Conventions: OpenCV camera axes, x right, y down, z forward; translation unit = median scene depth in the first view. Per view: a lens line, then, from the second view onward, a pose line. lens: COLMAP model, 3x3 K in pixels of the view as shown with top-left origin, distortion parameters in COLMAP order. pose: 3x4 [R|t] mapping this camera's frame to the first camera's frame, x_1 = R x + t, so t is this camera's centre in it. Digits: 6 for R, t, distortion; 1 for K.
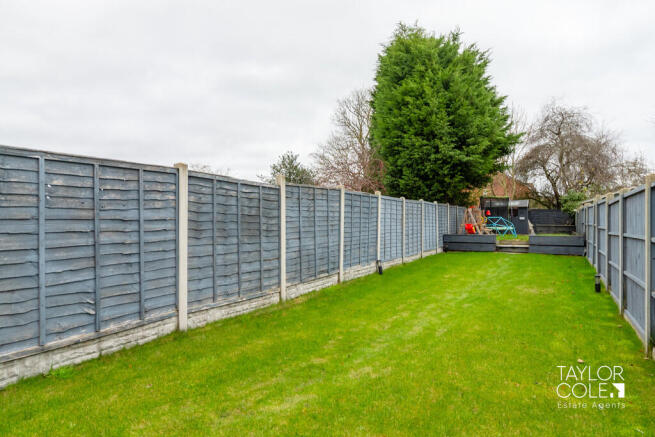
lens RADIAL K [[422.4, 0, 328.6], [0, 422.4, 212.6], [0, 0, 1]] dist [0.002333, 0.002872]
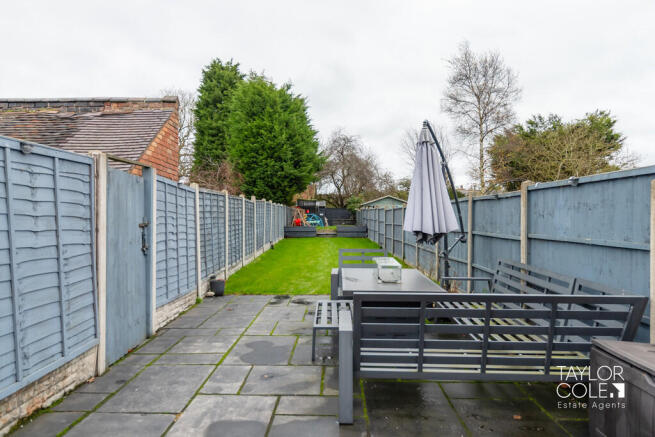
lens RADIAL K [[422.4, 0, 326.9], [0, 422.4, 219.9], [0, 0, 1]] dist [0.002333, 0.002872]
pose [[0.877439, -0.009813, 0.479587, -0.282942], [-0.004313, 0.999589, 0.028346, -0.012202], [-0.479668, -0.026940, 0.877036, -0.331598]]
